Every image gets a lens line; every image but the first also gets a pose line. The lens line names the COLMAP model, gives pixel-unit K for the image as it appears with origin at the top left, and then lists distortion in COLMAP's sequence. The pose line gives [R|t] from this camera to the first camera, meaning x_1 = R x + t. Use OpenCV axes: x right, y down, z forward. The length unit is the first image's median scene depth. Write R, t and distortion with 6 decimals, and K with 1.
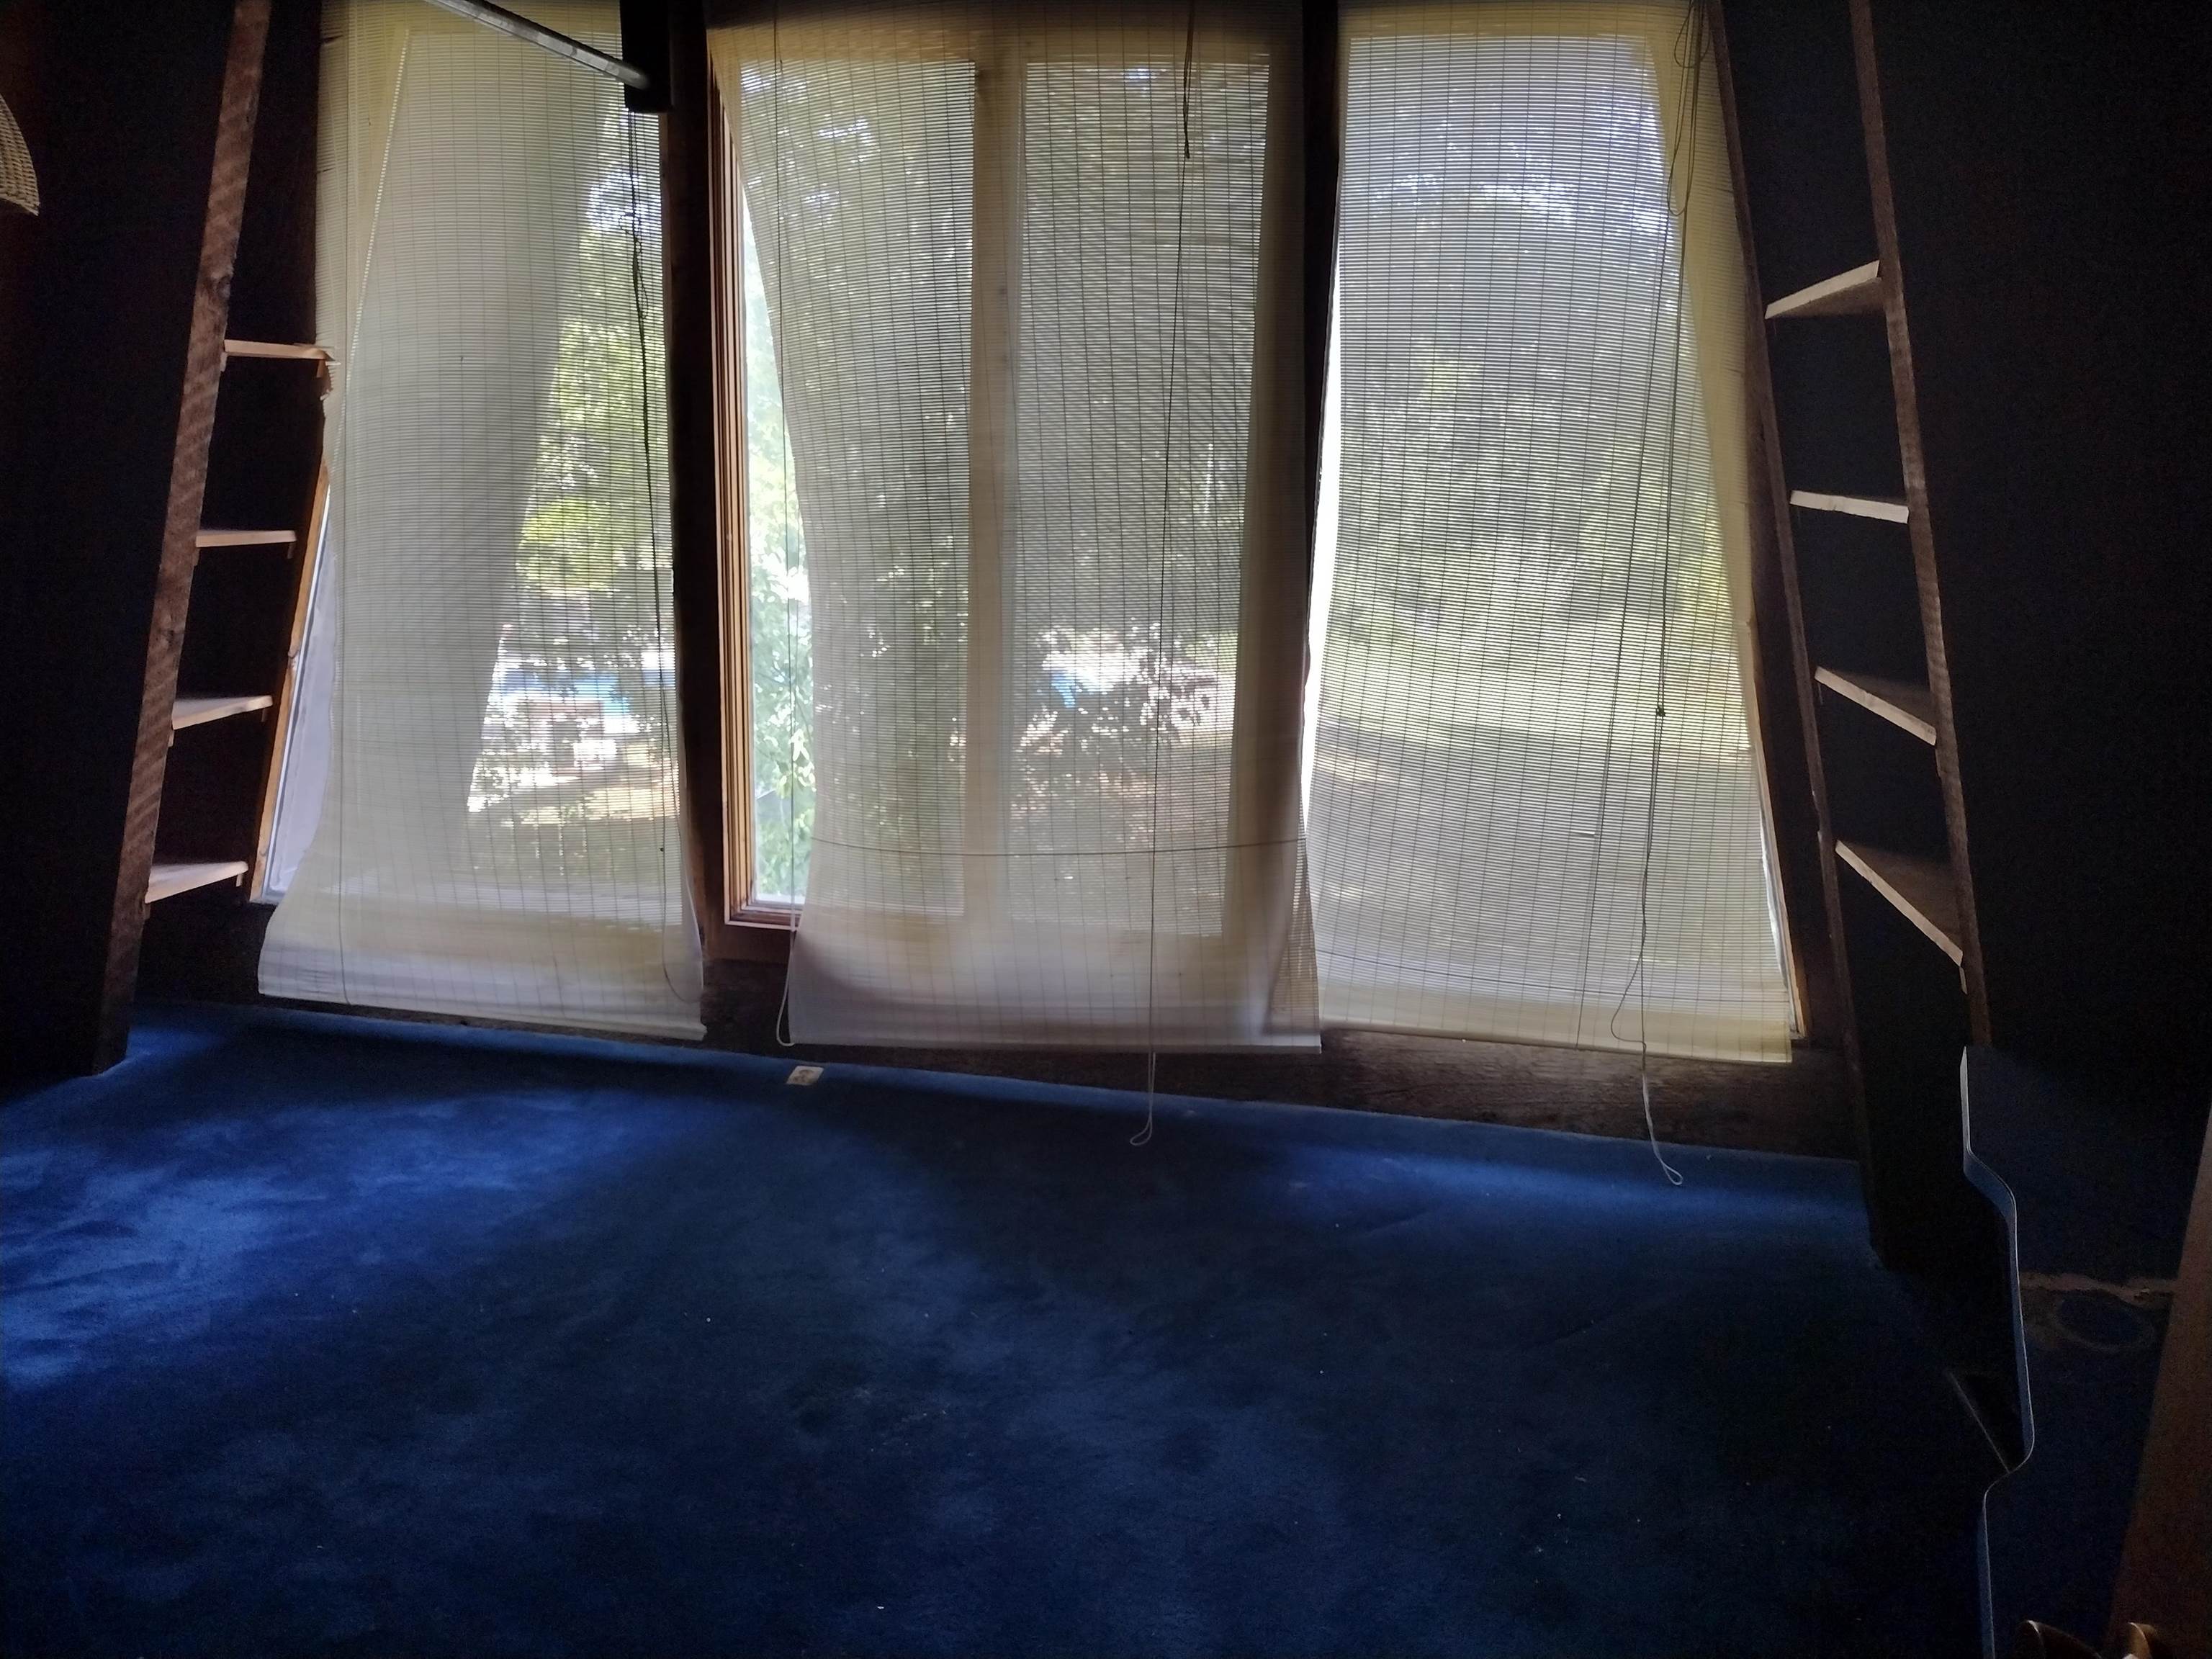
lens RADIAL K [[1697.3, 0, 1089.9], [0, 1697.3, 810.6], [0, 0, 1]] dist [0.014545, -0.013237]
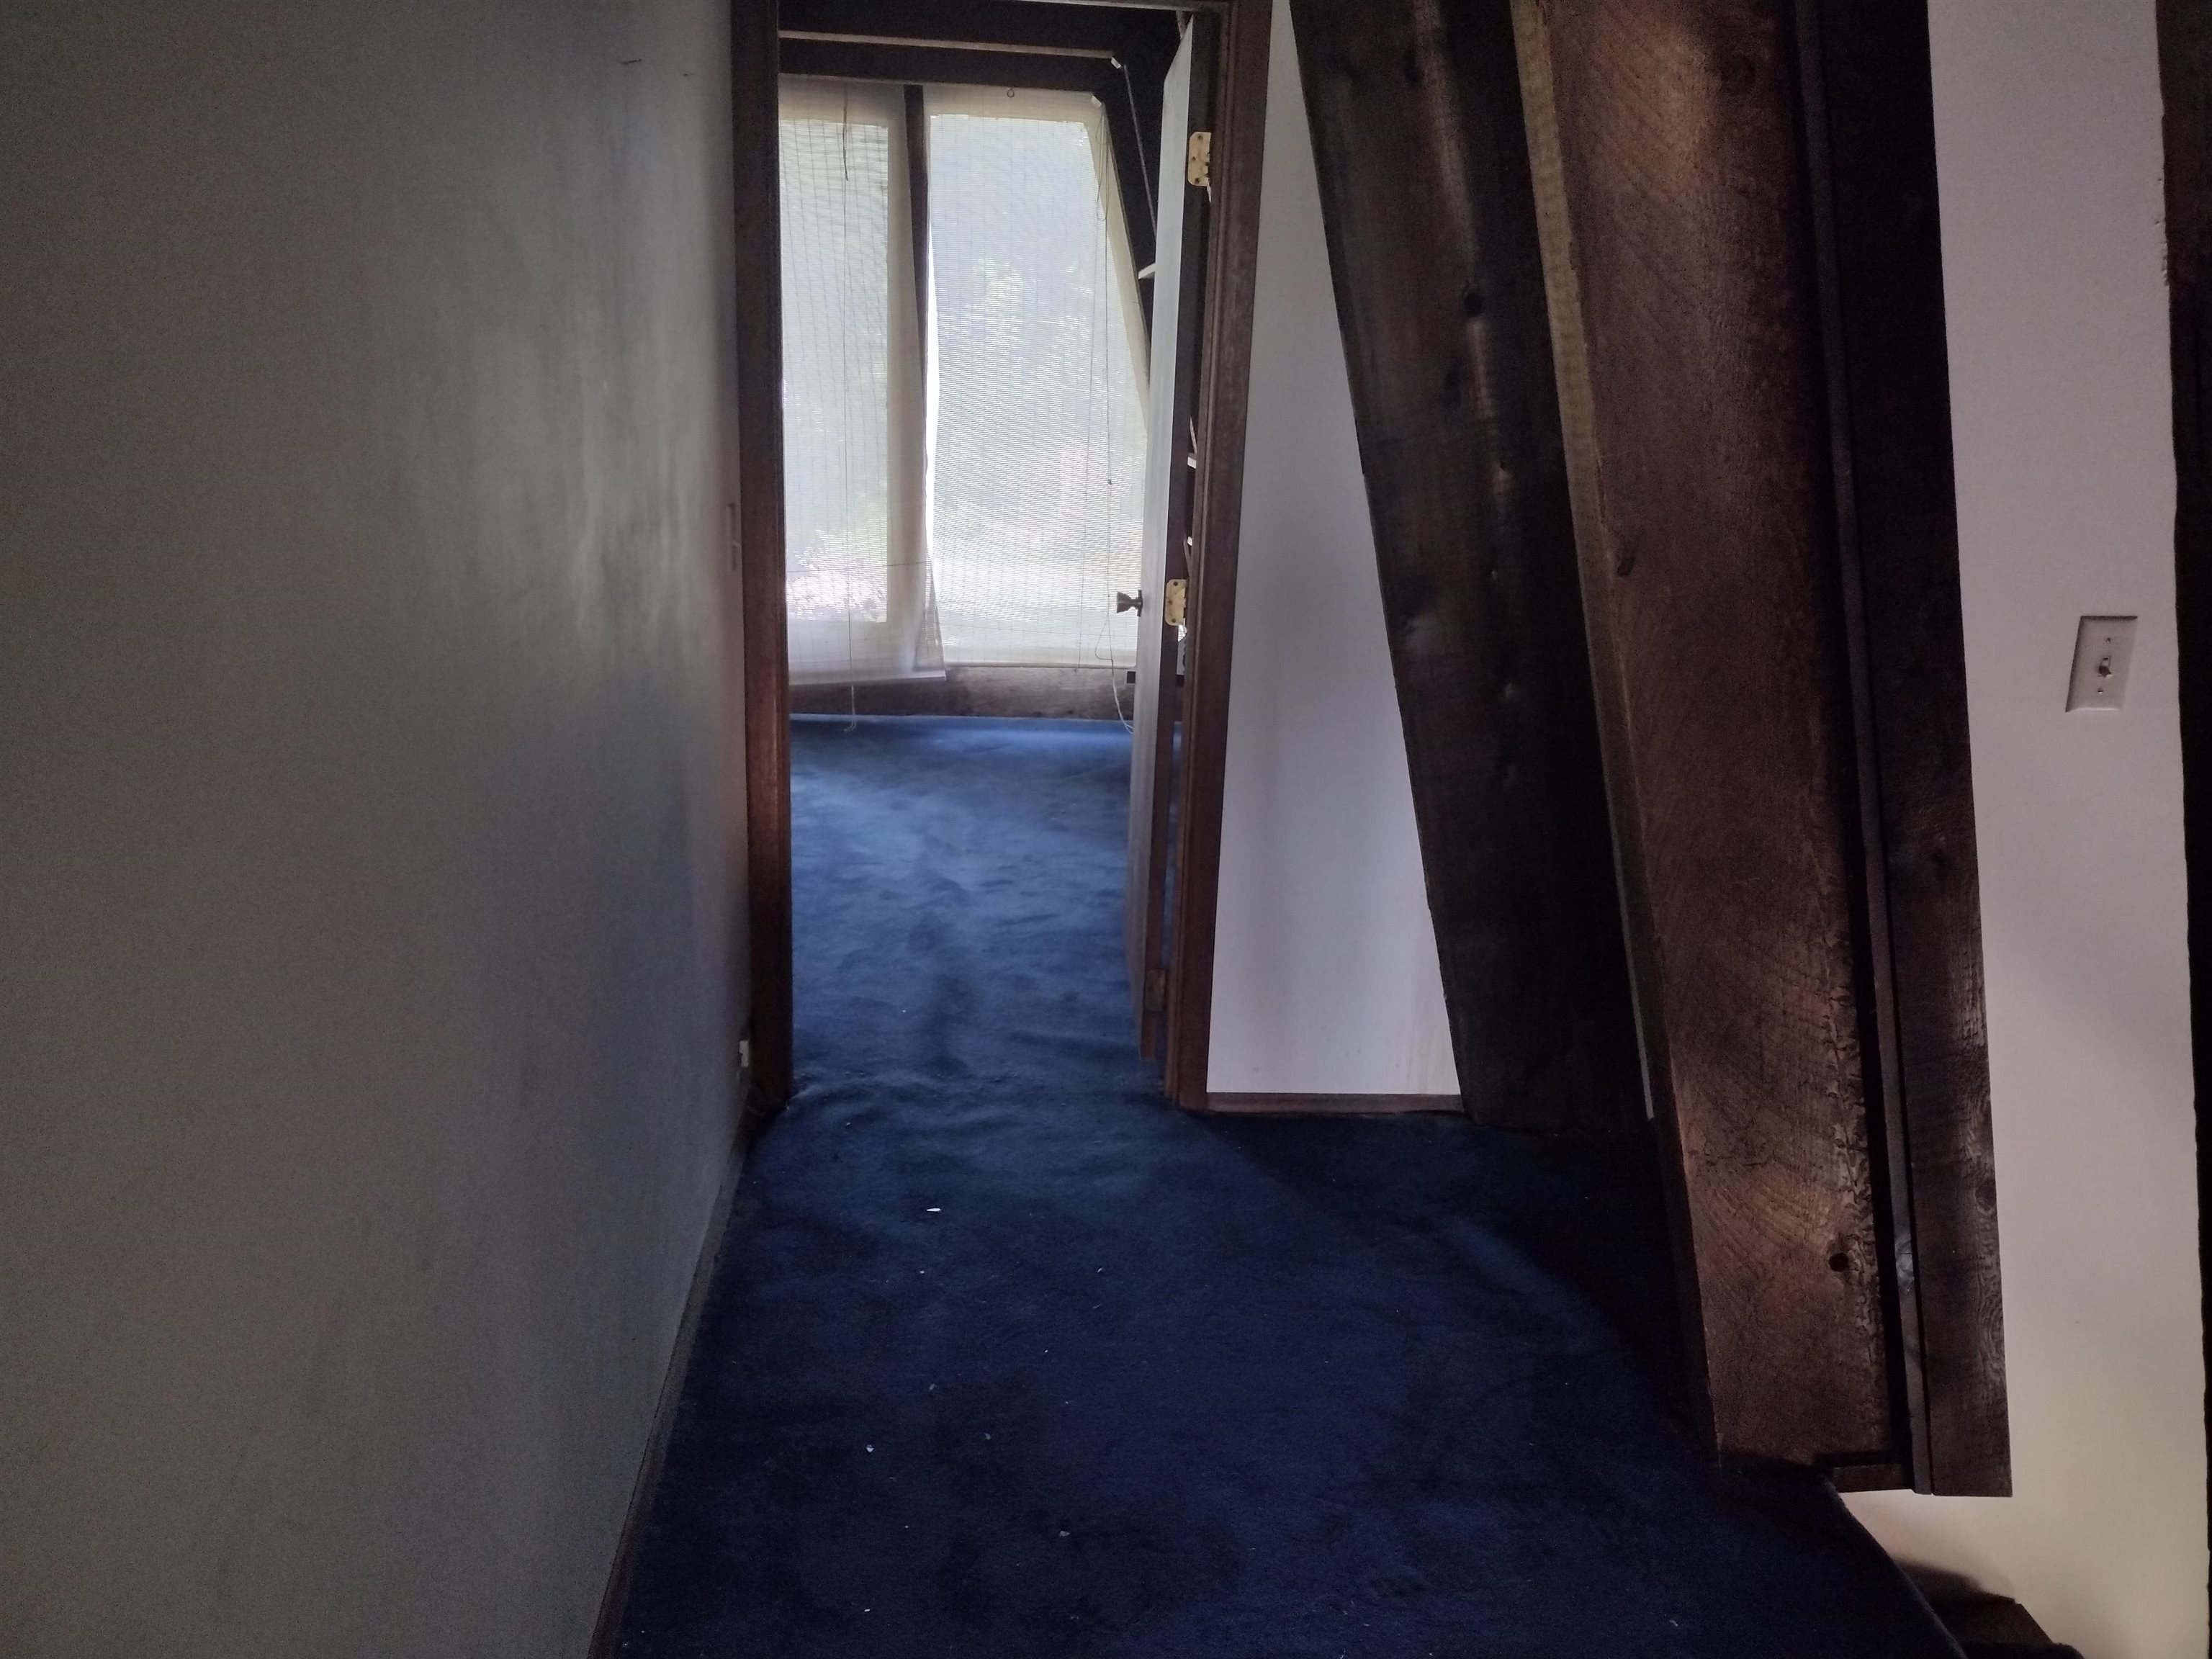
lens RADIAL K [[1697.3, 0, 1114.5], [0, 1697.3, 837.6], [0, 0, 1]] dist [0.014545, -0.013237]
pose [[0.966388, -0.061077, 0.249728, -0.154688], [0.043850, 0.996295, 0.073979, 0.183672], [-0.253322, -0.060542, 0.965486, -0.818464]]
